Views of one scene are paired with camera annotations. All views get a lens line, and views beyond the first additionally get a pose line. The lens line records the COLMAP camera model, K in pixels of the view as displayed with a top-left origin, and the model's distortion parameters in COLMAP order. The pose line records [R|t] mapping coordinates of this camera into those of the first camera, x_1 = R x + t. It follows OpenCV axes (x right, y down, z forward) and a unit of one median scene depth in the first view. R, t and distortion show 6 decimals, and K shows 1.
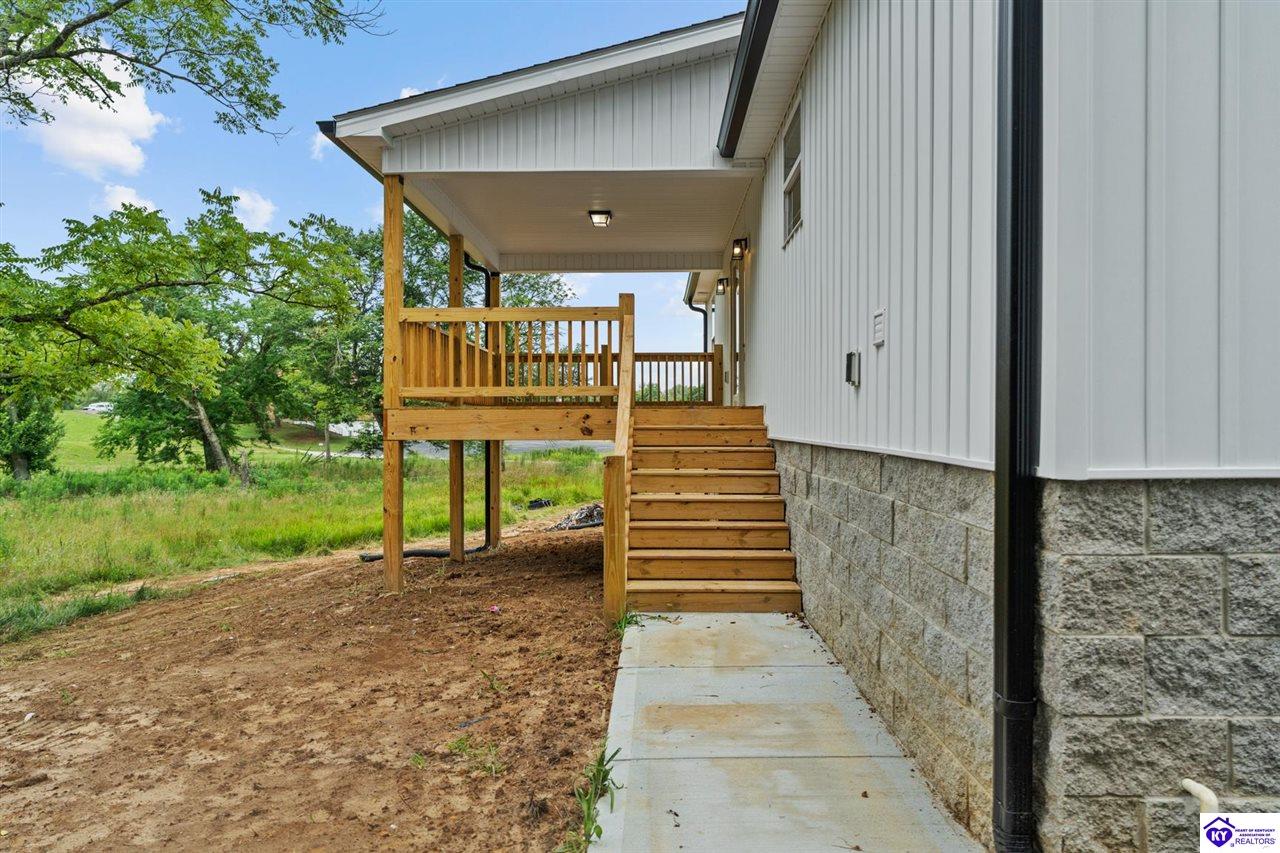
lens RADIAL K [[834.0, 0, 641.7], [0, 834.0, 430.8], [0, 0, 1]] dist [-0.005101, -0.001253]
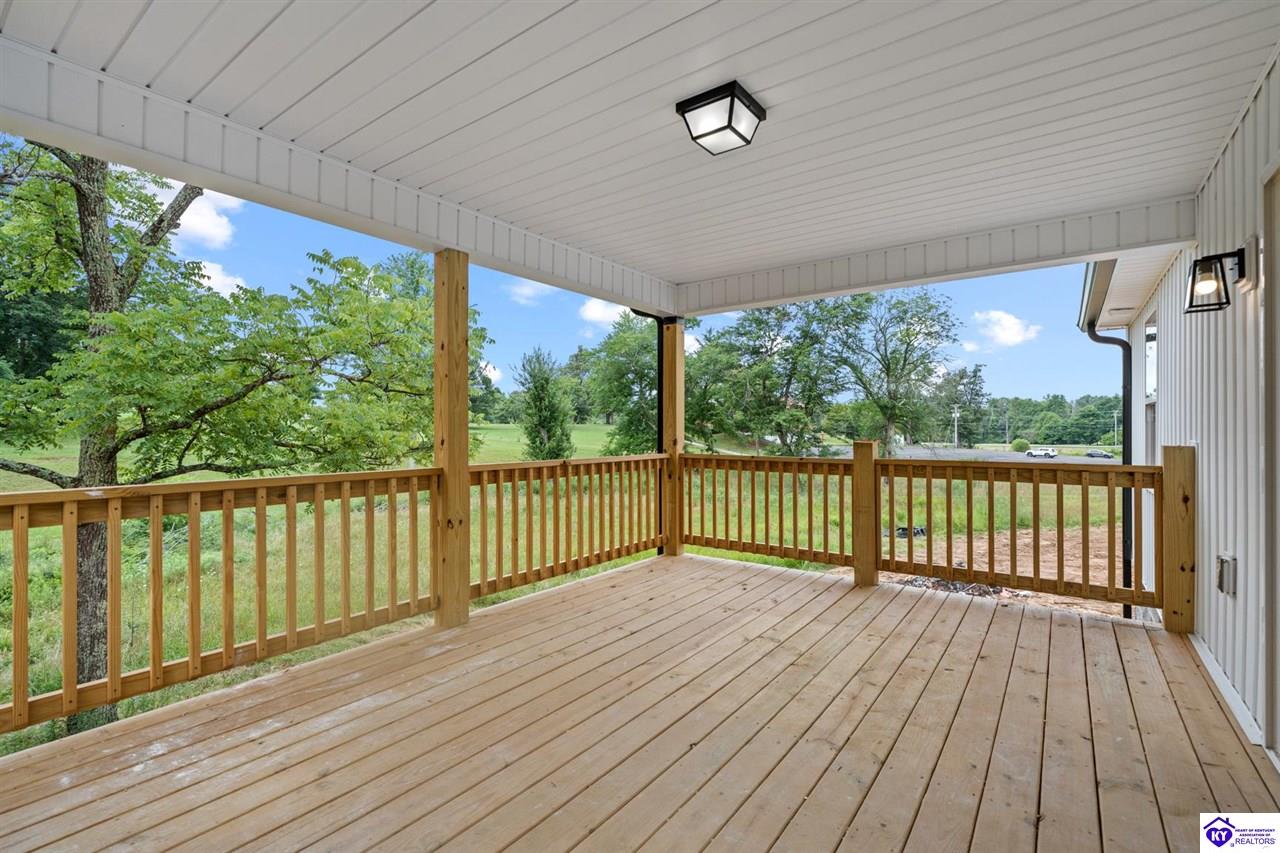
lens RADIAL K [[571.0, 0, 635.8], [0, 571.0, 425.8], [0, 0, 1]] dist [-0.013243, 0.000308]
pose [[0.806910, 0.000001, -0.590674, 0.034761], [-0.002995, 0.999987, -0.004089, -0.084478], [0.590667, 0.005069, 0.806900, 0.501225]]
